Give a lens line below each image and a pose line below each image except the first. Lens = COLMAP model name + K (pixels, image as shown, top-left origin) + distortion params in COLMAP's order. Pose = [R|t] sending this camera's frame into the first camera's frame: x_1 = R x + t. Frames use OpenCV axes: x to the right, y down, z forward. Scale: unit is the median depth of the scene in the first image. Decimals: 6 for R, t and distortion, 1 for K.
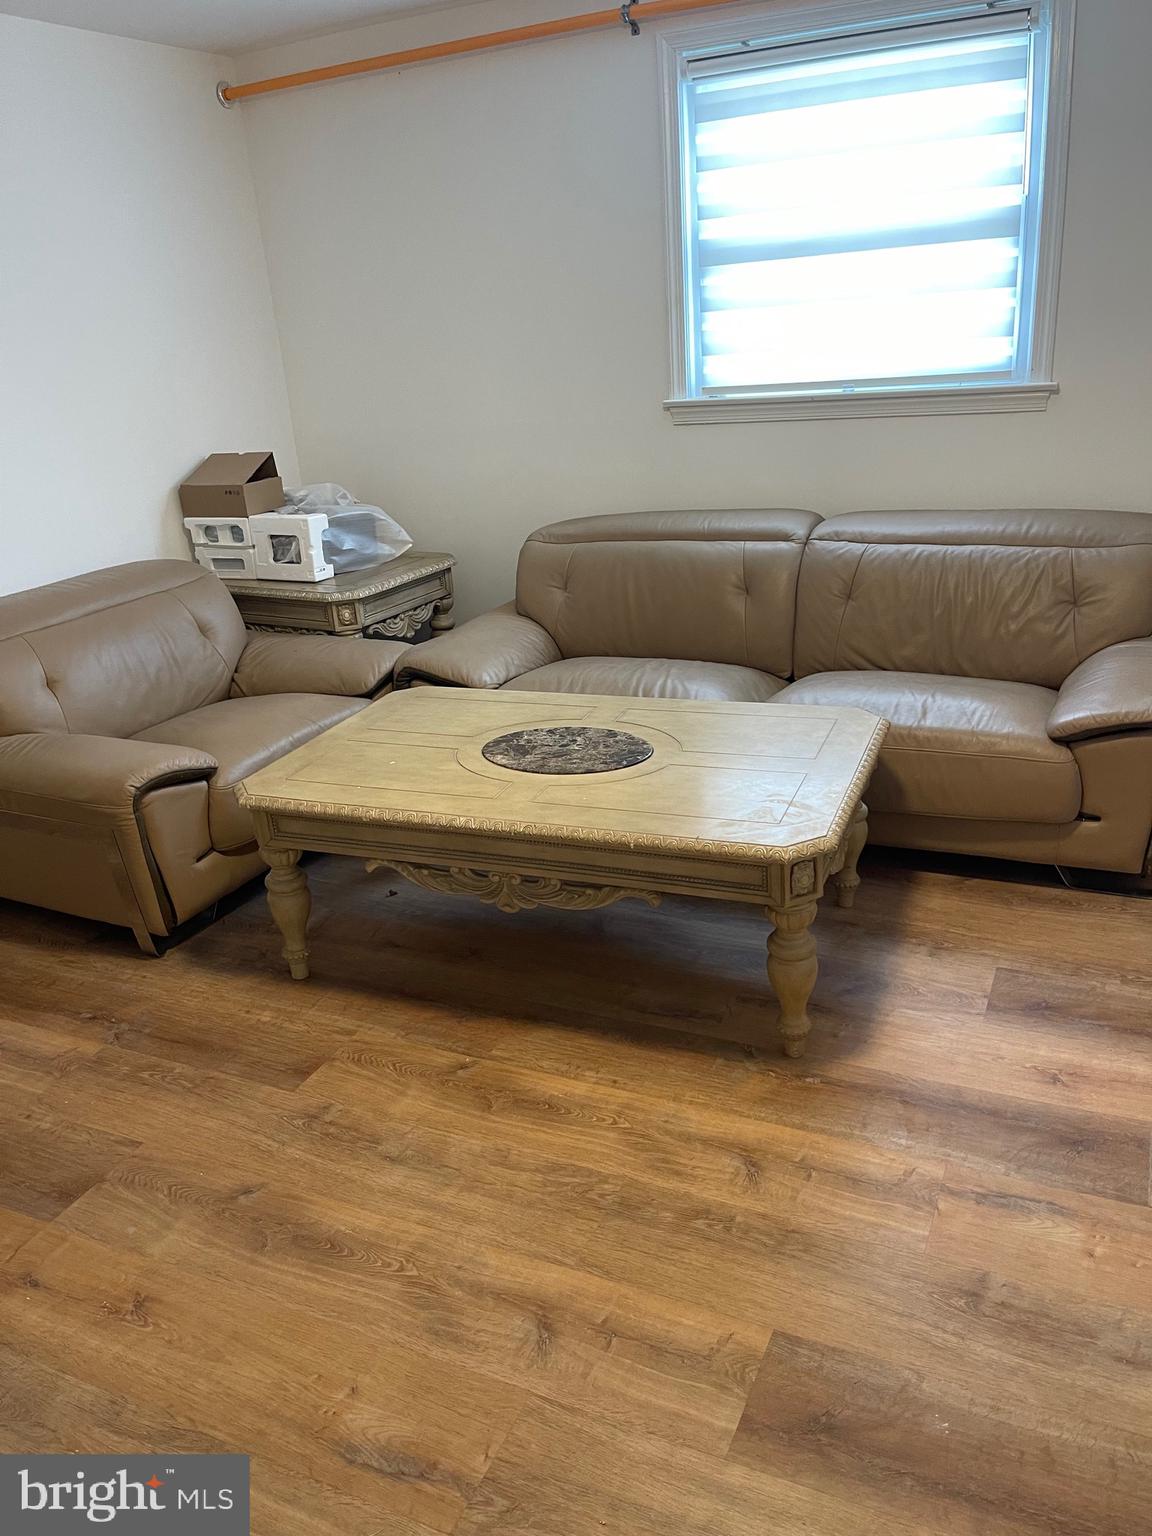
lens RADIAL K [[1157.9, 0, 581.5], [0, 1157.9, 766.4], [0, 0, 1]] dist [0.016009, -0.033241]
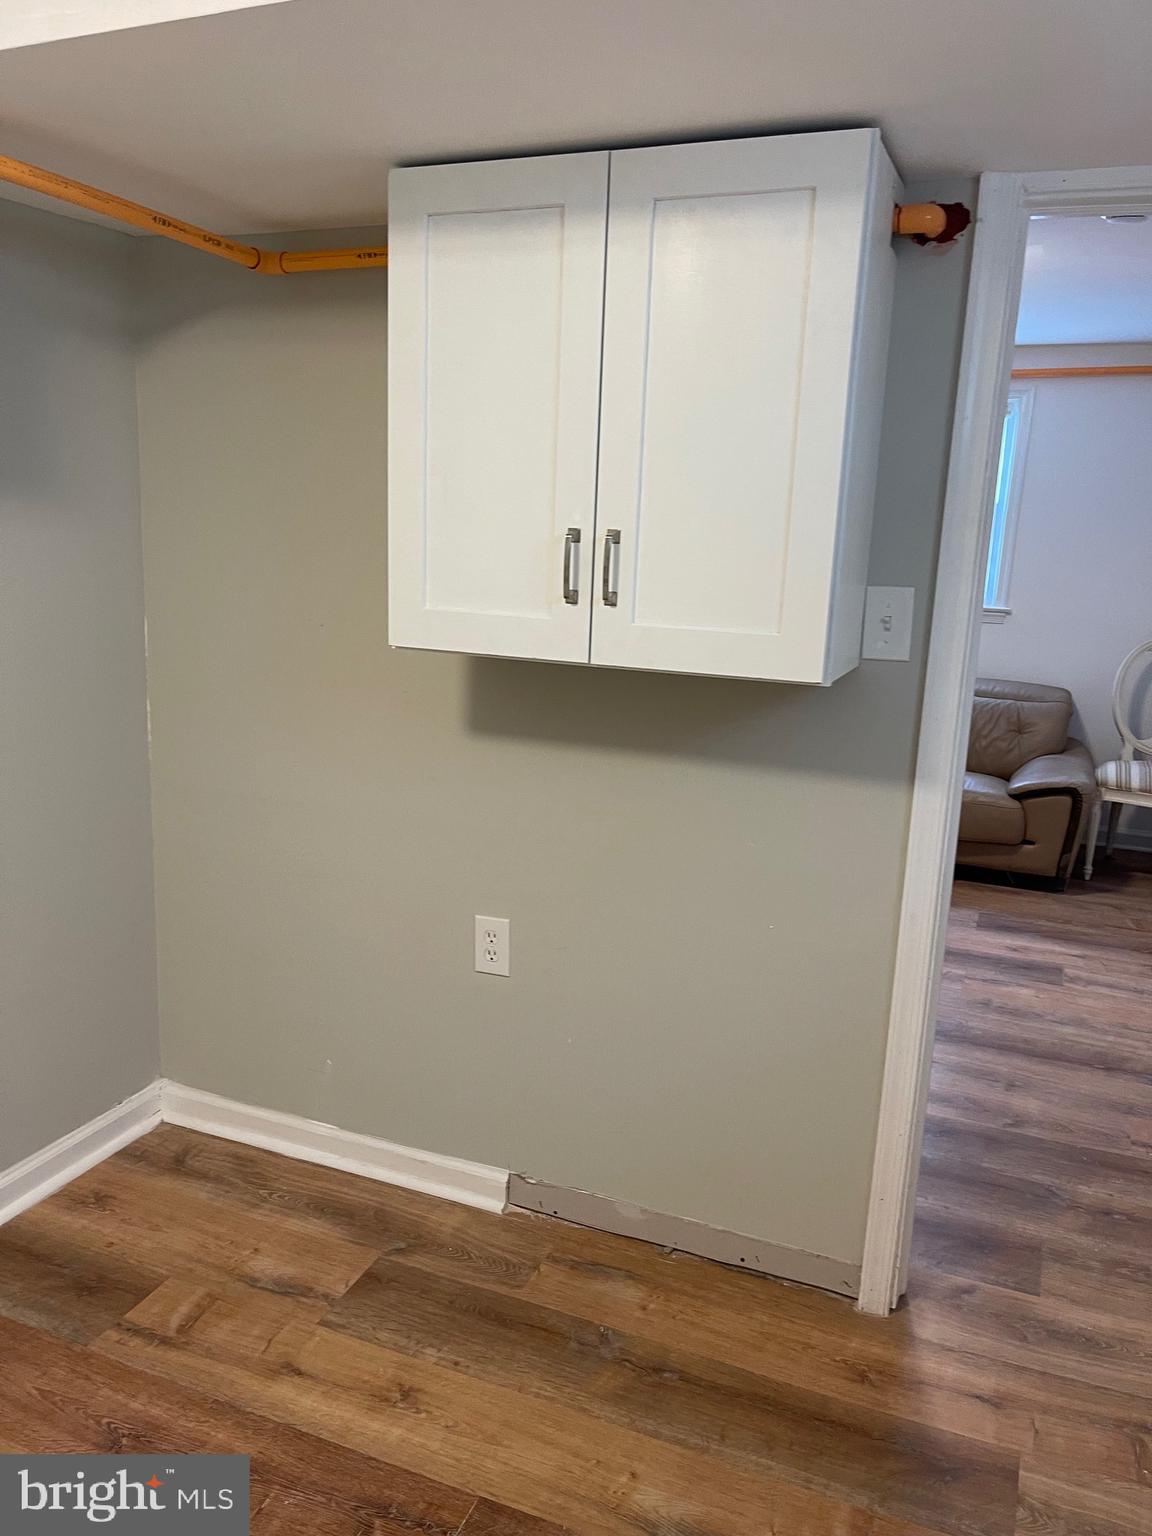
lens RADIAL K [[1157.9, 0, 570.8], [0, 1157.9, 776.9], [0, 0, 1]] dist [0.016009, -0.033241]
pose [[0.993555, 0.092817, 0.065060, -0.387161], [-0.081607, 0.984107, -0.157716, 0.284021], [-0.078665, 0.151390, 0.985339, -0.717436]]
